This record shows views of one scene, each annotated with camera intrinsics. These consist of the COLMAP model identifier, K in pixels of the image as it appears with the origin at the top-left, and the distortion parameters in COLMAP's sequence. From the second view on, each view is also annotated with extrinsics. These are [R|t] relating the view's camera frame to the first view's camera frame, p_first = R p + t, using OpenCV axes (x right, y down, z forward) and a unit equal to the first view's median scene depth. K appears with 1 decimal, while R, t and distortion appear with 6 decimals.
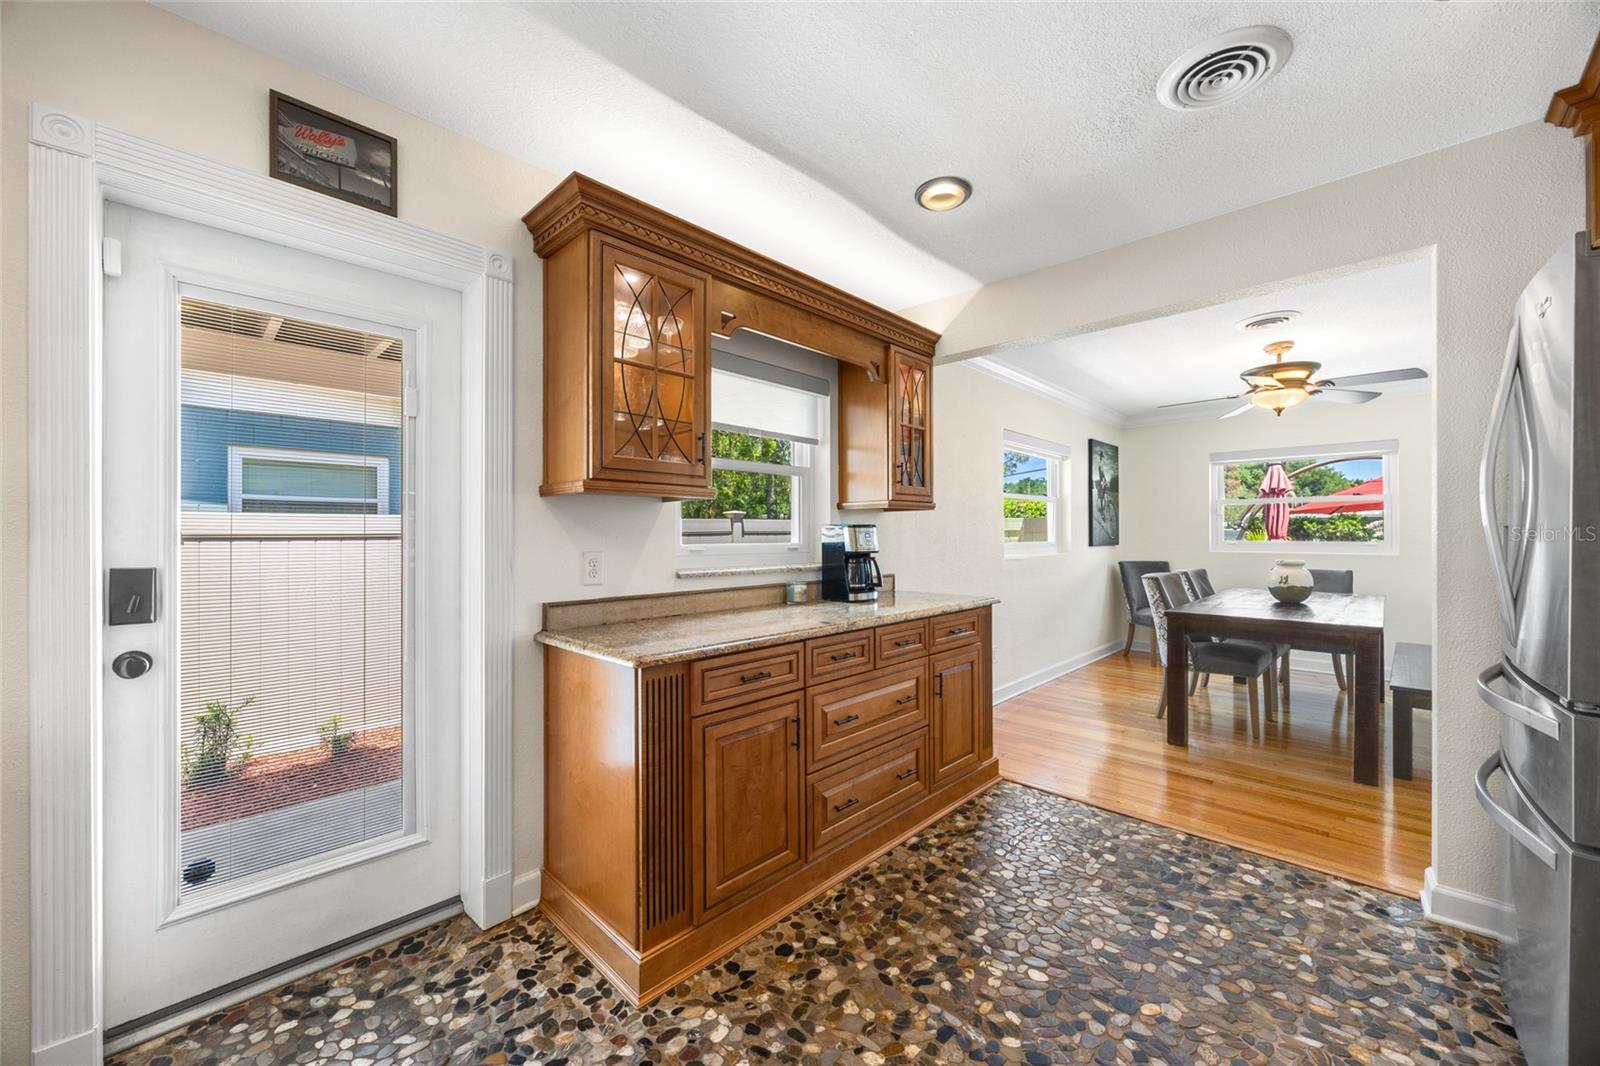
lens RADIAL K [[610.1, 0, 813.0], [0, 610.1, 529.2], [0, 0, 1]] dist [-0.002002, -0.000479]
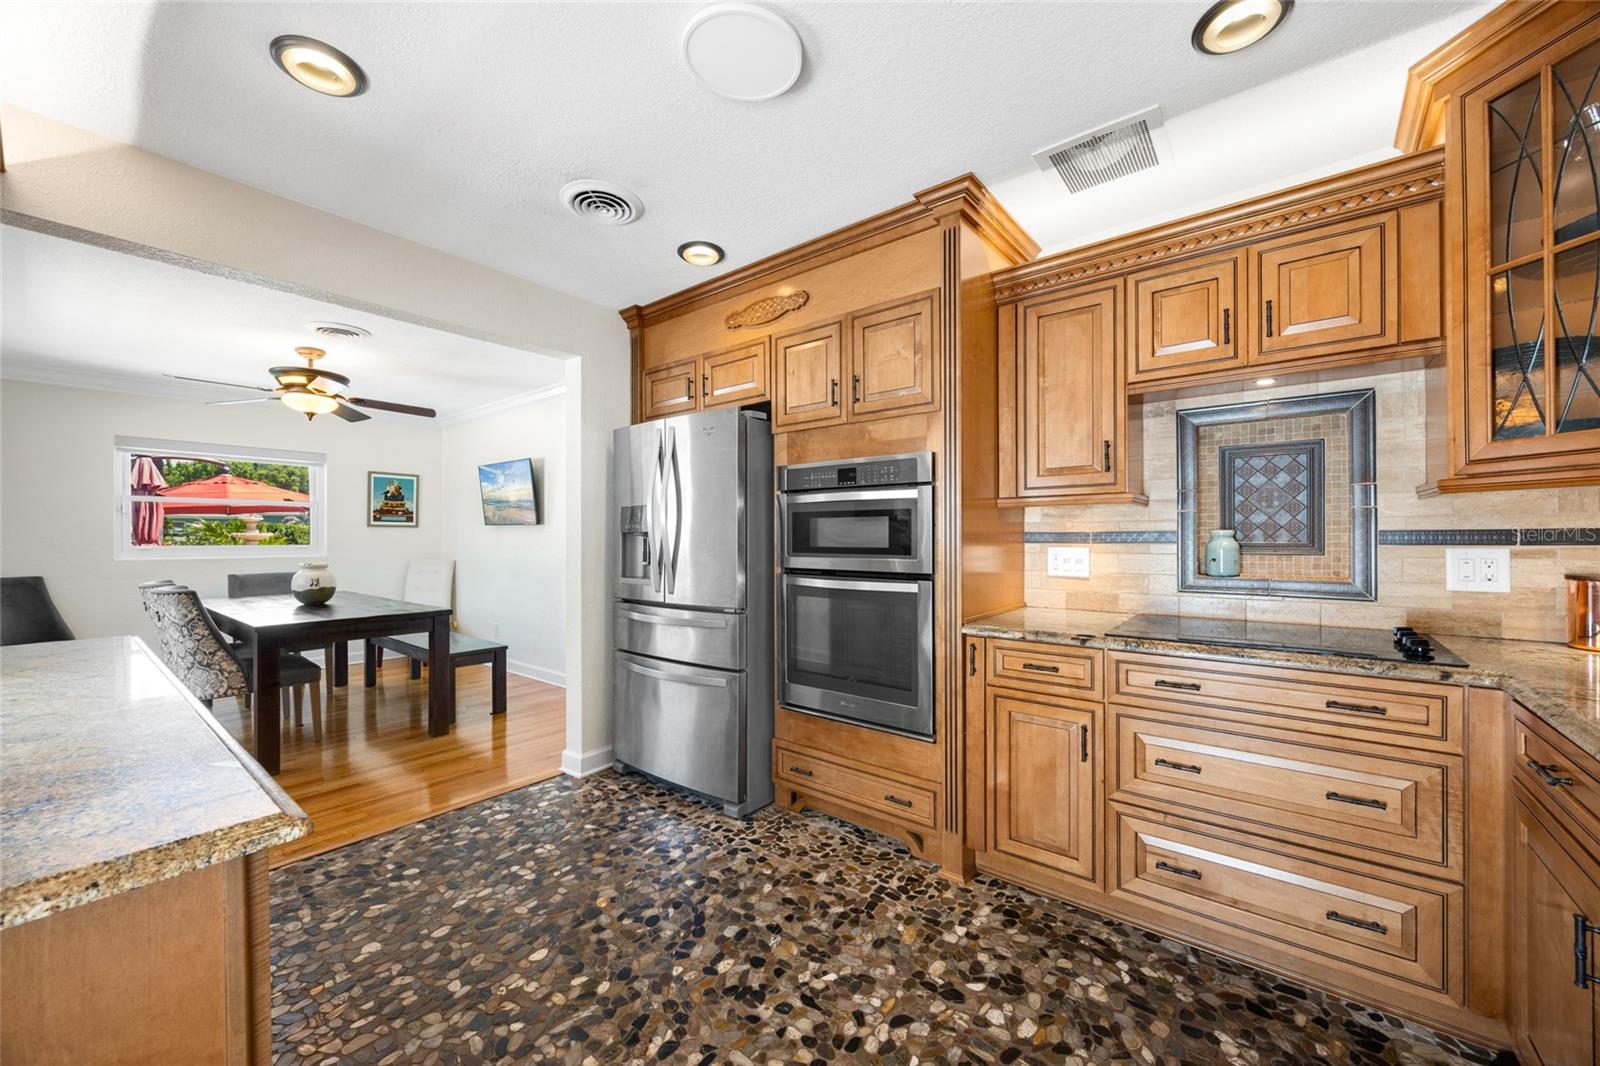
lens RADIAL K [[610.1, 0, 800.5], [0, 610.1, 536.5], [0, 0, 1]] dist [-0.002002, -0.000479]
pose [[-0.084091, 0.000318, 0.996458, -0.650547], [-0.005810, 0.999983, -0.000809, 0.005590], [-0.996441, -0.005857, -0.084088, 0.578189]]
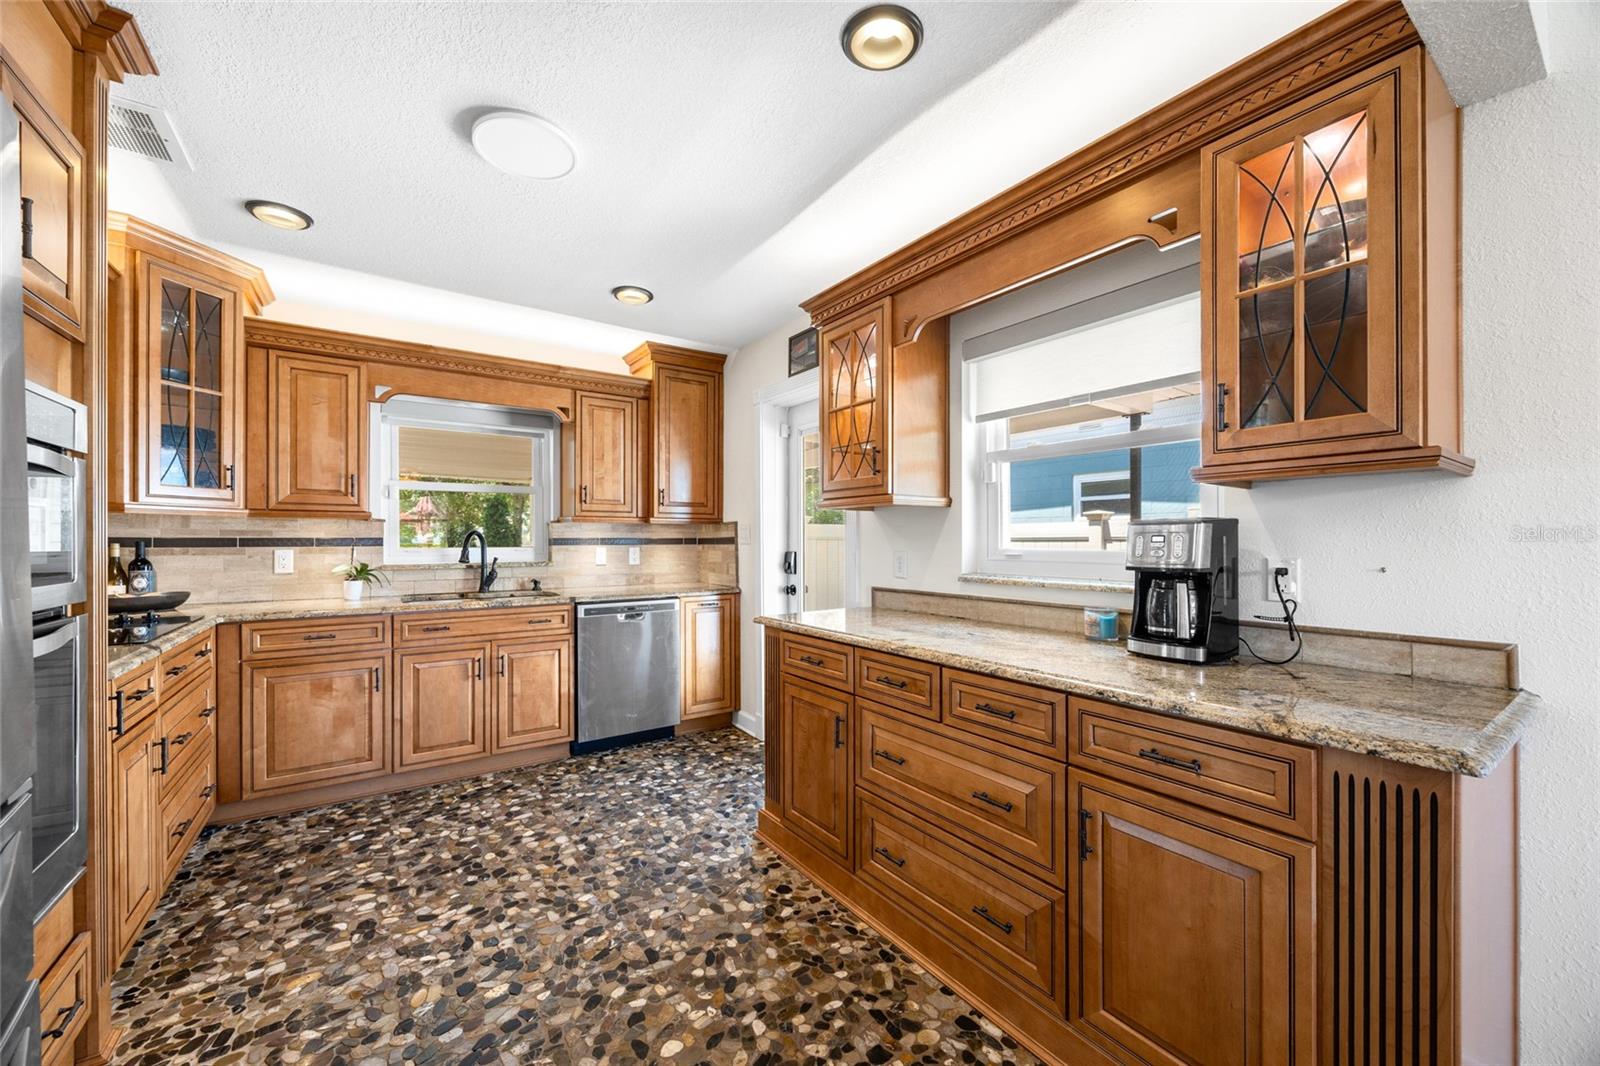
lens RADIAL K [[610.1, 0, 796.8], [0, 610.1, 538.9], [0, 0, 1]] dist [-0.002002, -0.000479]
pose [[-0.211219, 0.003084, -0.977434, 1.060682], [0.013636, 0.999907, 0.000209, 0.009155], [0.977344, -0.013284, -0.211241, 1.232844]]
